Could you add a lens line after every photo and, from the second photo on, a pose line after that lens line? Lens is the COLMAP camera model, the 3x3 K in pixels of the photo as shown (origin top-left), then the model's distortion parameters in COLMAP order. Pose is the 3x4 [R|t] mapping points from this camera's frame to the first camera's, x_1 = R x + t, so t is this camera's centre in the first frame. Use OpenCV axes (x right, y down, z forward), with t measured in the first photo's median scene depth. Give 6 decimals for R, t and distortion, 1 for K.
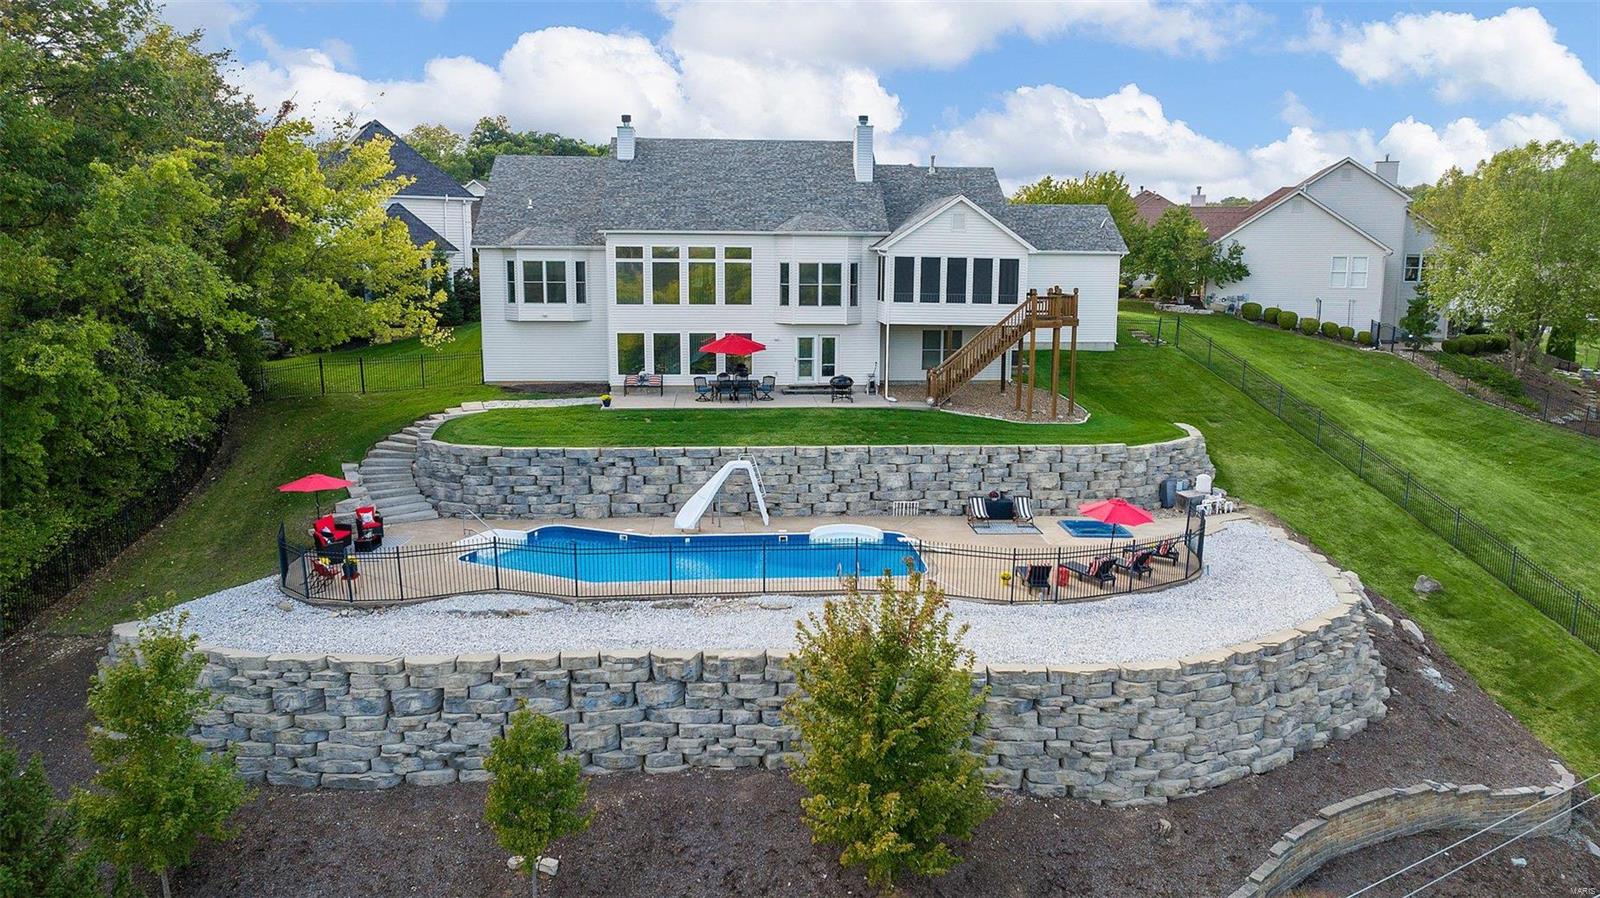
lens RADIAL K [[1134.9, 0, 809.6], [0, 1134.9, 455.3], [0, 0, 1]] dist [-0.031151, 0.024019]
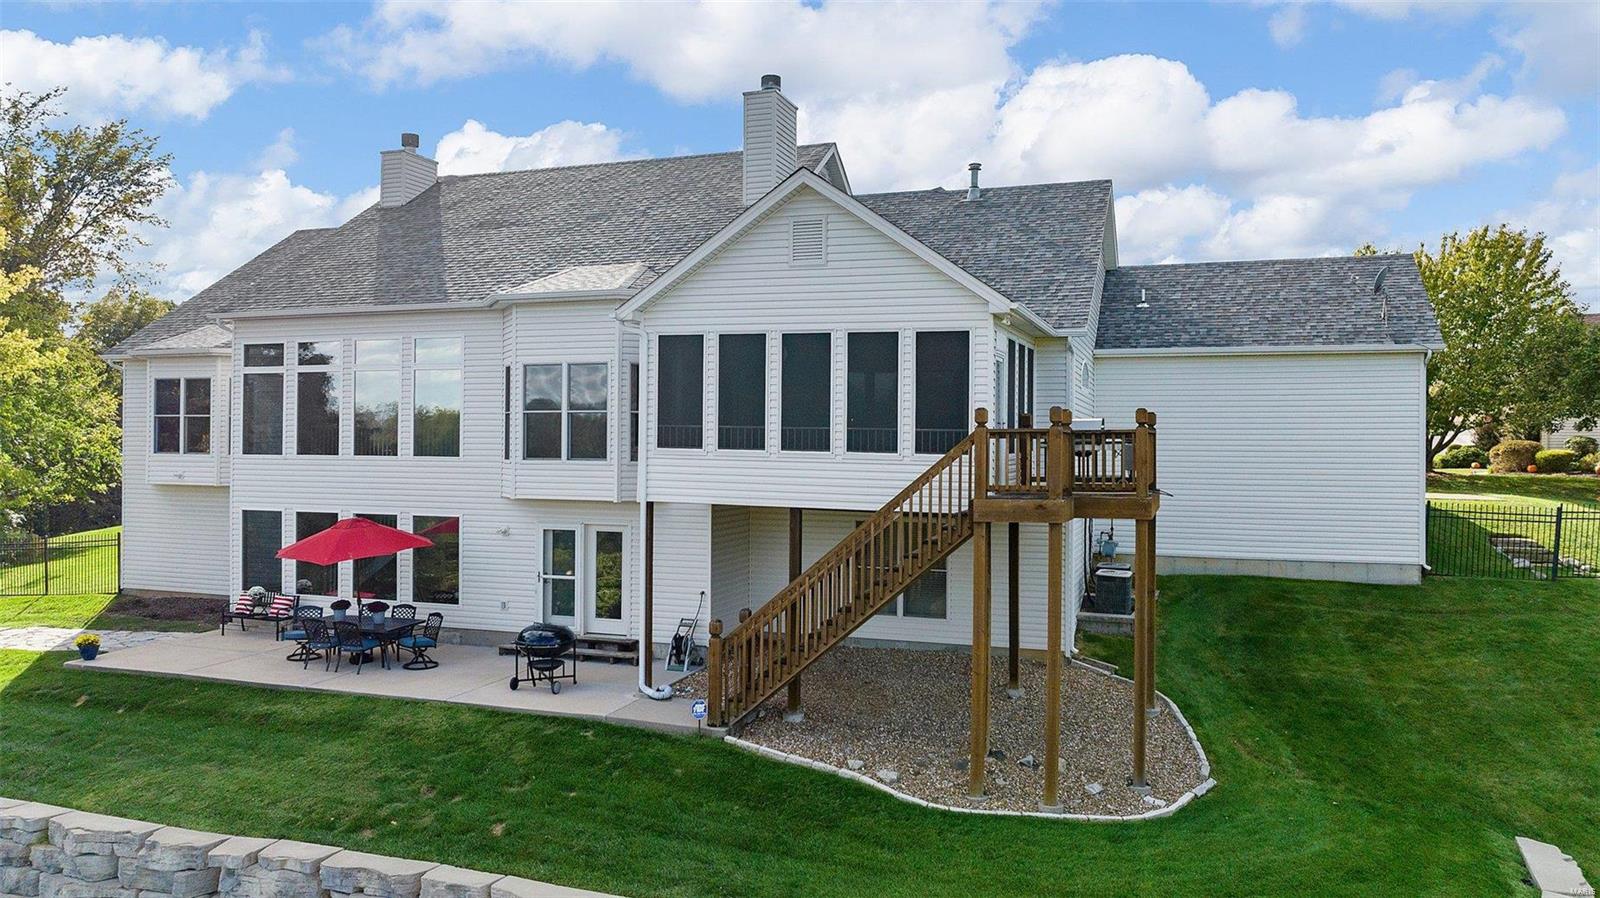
lens RADIAL K [[1134.9, 0, 807.9], [0, 1134.9, 439.2], [0, 0, 1]] dist [-0.031151, 0.024019]
pose [[0.913361, -0.002530, -0.407143, 0.285330], [-0.070646, 0.983828, -0.164596, -0.075692], [0.400975, 0.179098, 0.898411, 0.658955]]
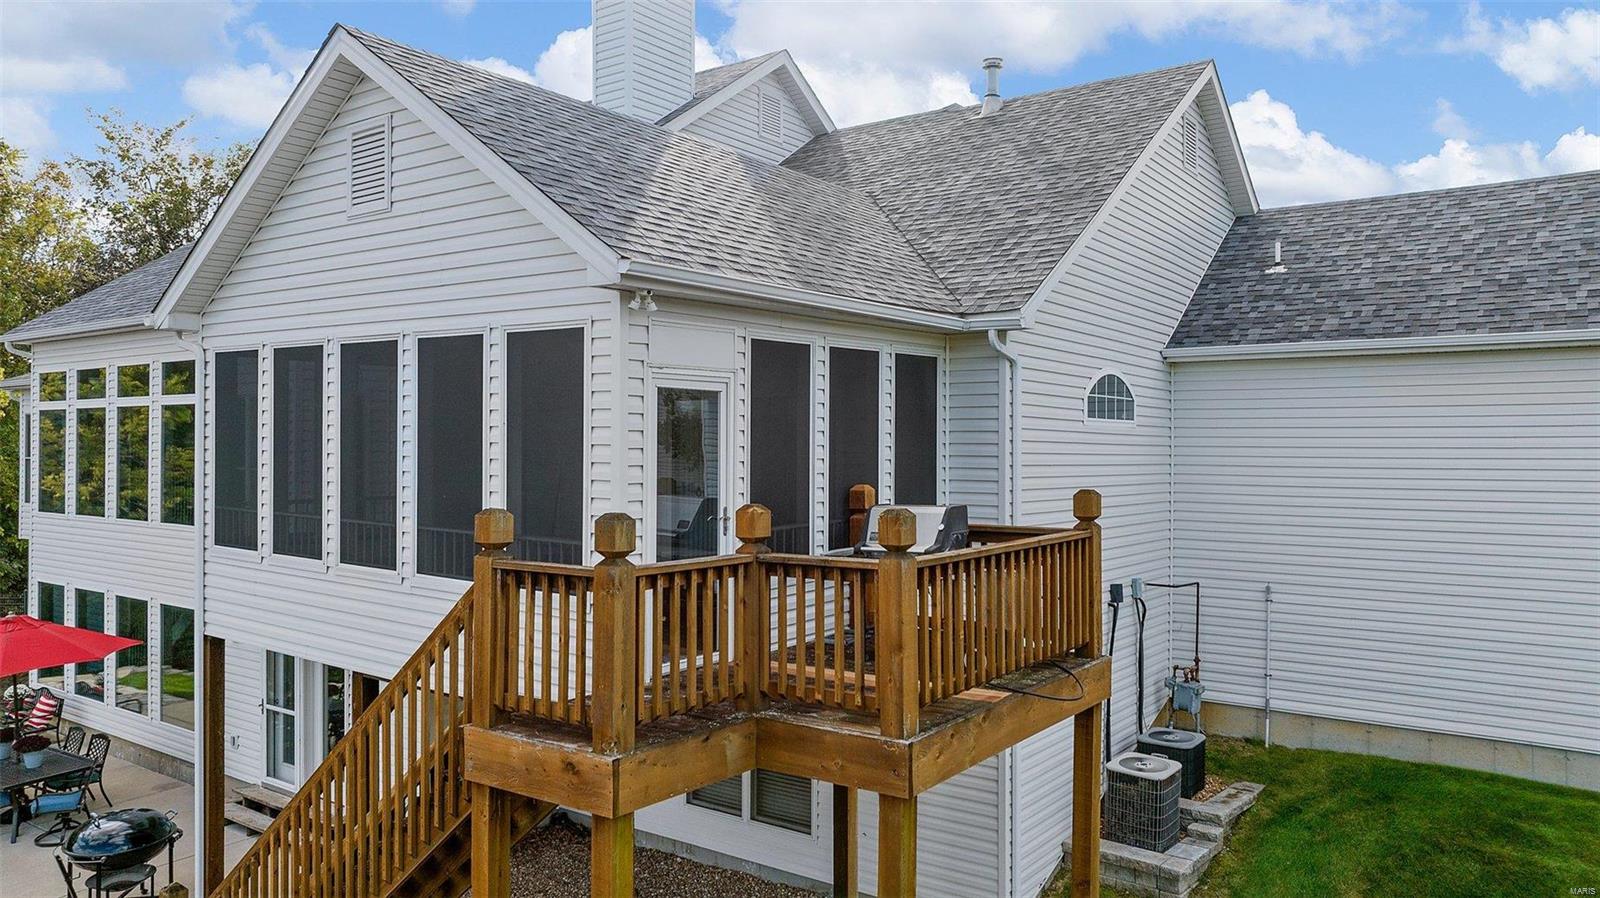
lens RADIAL K [[1134.9, 0, 799.0], [0, 1134.9, 442.9], [0, 0, 1]] dist [-0.031151, 0.024019]
pose [[0.755657, -0.006656, -0.654933, 0.318686], [-0.109902, 0.984482, -0.136809, -0.136889], [0.645681, 0.175359, 0.743200, 0.898271]]
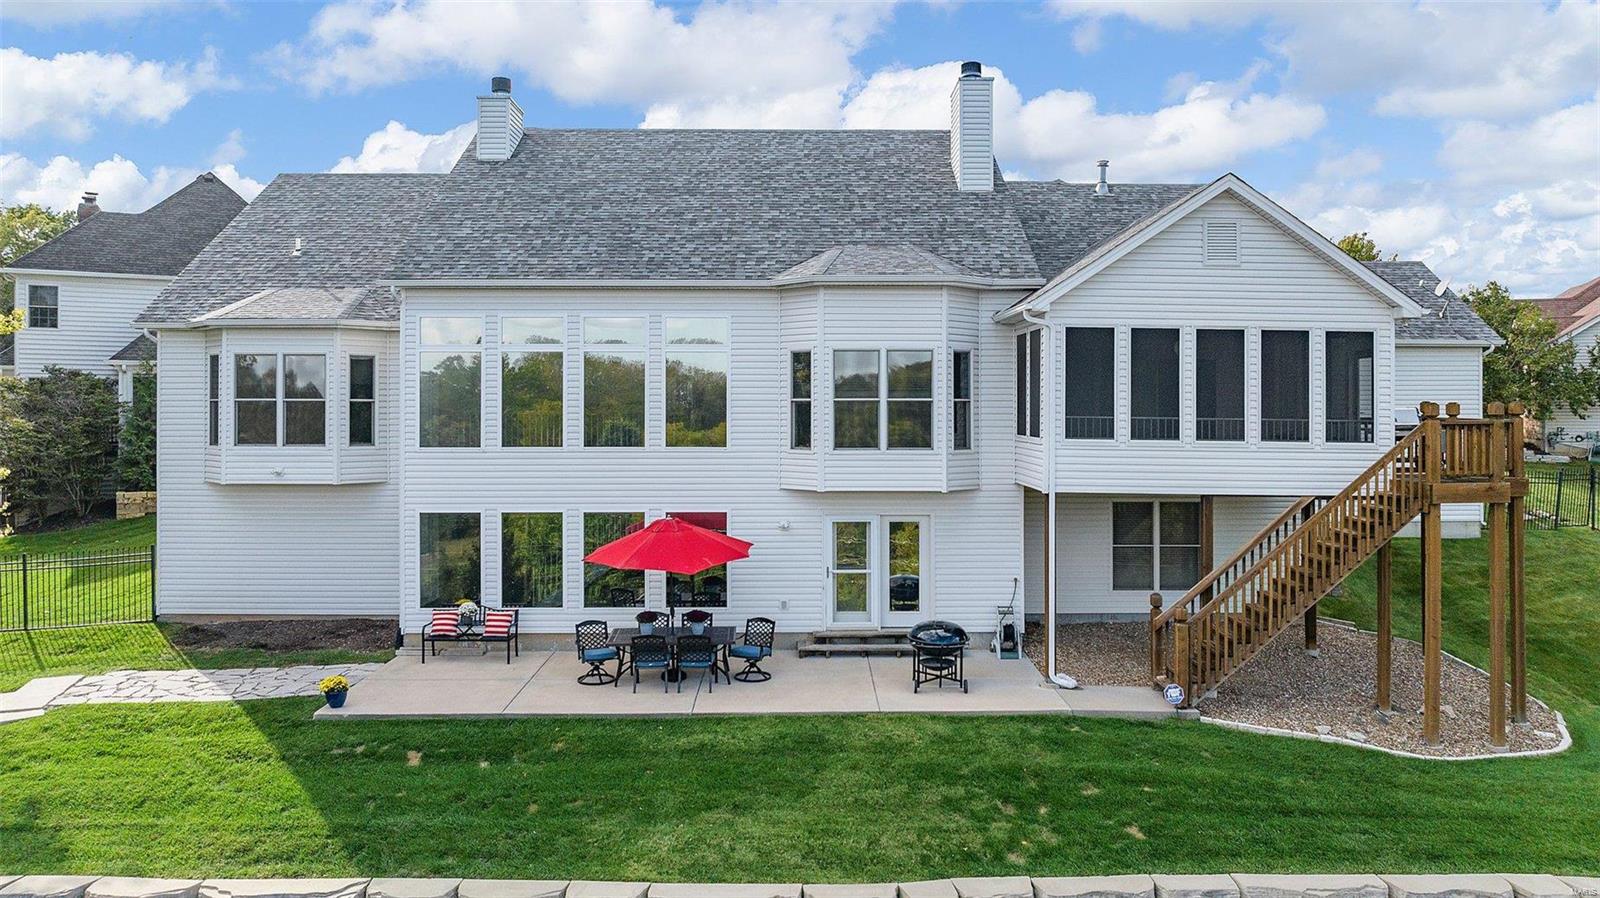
lens RADIAL K [[1134.9, 0, 810.4], [0, 1134.9, 402.1], [0, 0, 1]] dist [-0.031151, 0.024019]
pose [[0.997820, -0.006732, -0.065651, 0.010190], [-0.004981, 0.984264, -0.176632, -0.076046], [0.065807, 0.176574, 0.982085, 0.594277]]
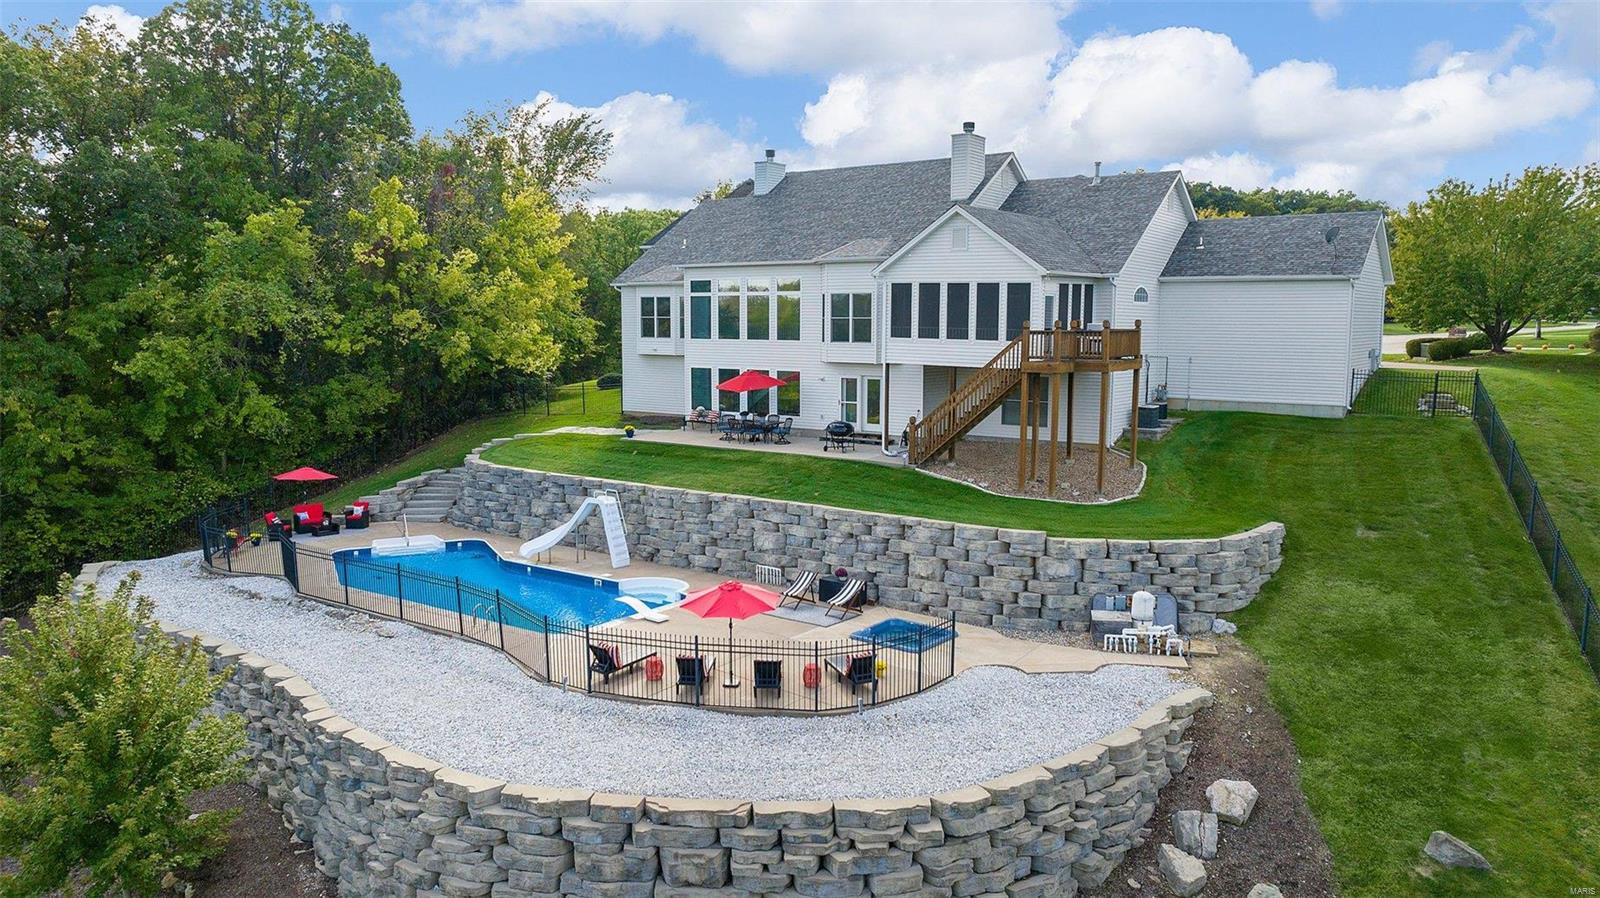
lens RADIAL K [[1134.9, 0, 798.3], [0, 1134.9, 446.2], [0, 0, 1]] dist [-0.031151, 0.024019]
pose [[0.754945, 0.069126, -0.652134, 0.574566], [-0.110426, 0.993629, -0.022511, -0.028401], [0.646424, 0.089007, 0.757769, 0.325198]]
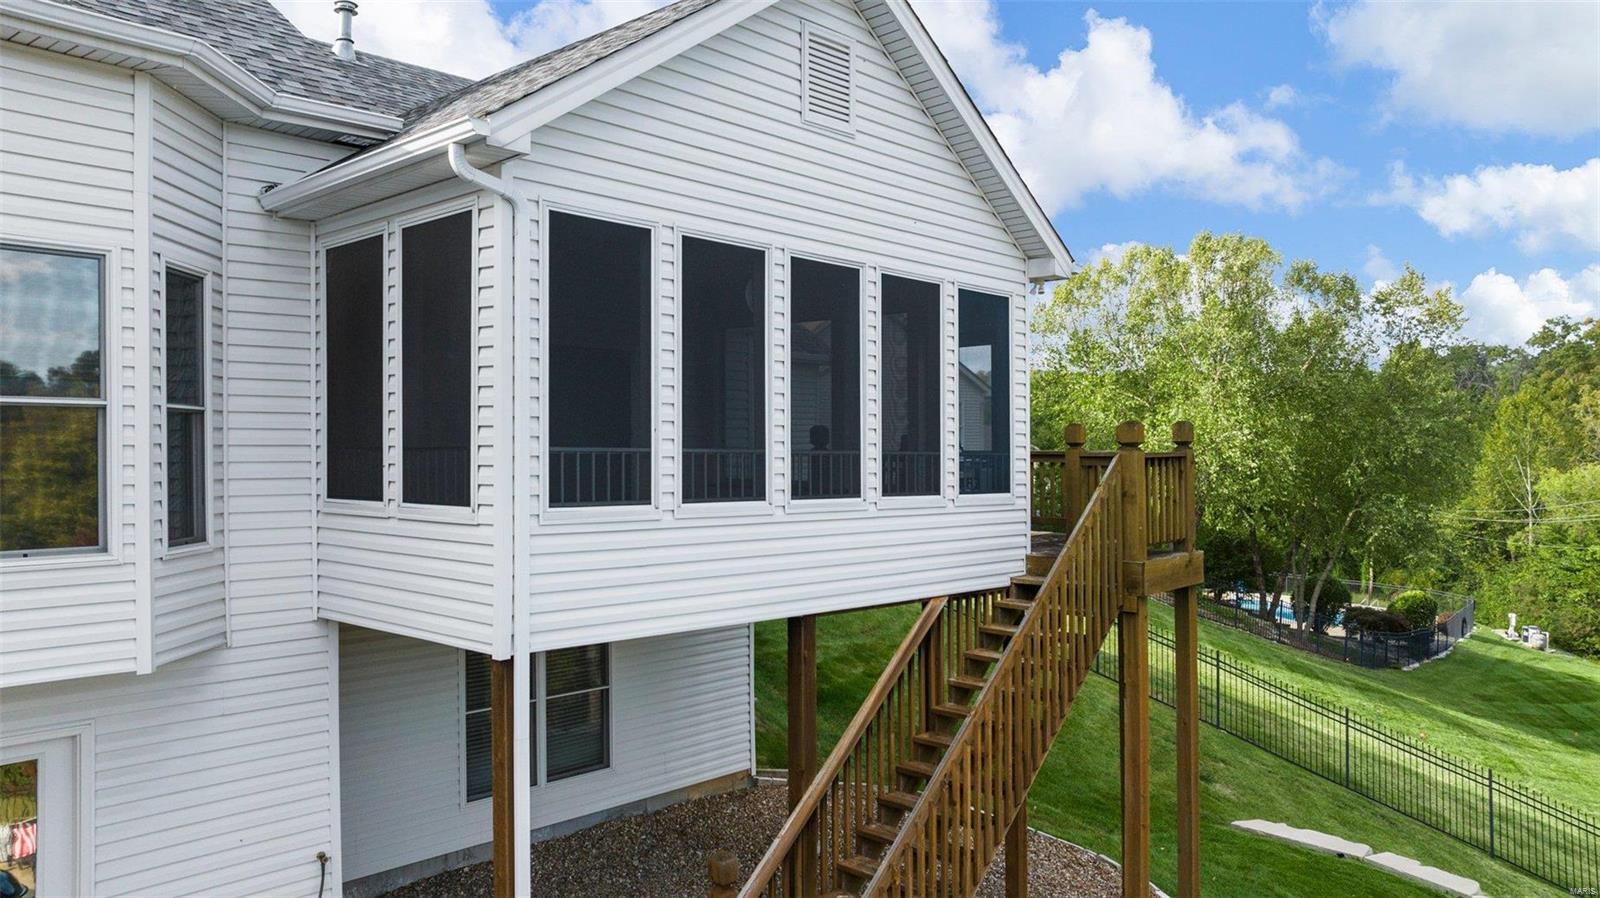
lens RADIAL K [[1134.9, 0, 778.1], [0, 1134.9, 445.9], [0, 0, 1]] dist [-0.031151, 0.024019]
pose [[0.743161, -0.006163, 0.669084, -0.004314], [0.122502, 0.984309, -0.126998, -0.119963], [-0.657803, 0.176344, 0.732255, 0.865714]]
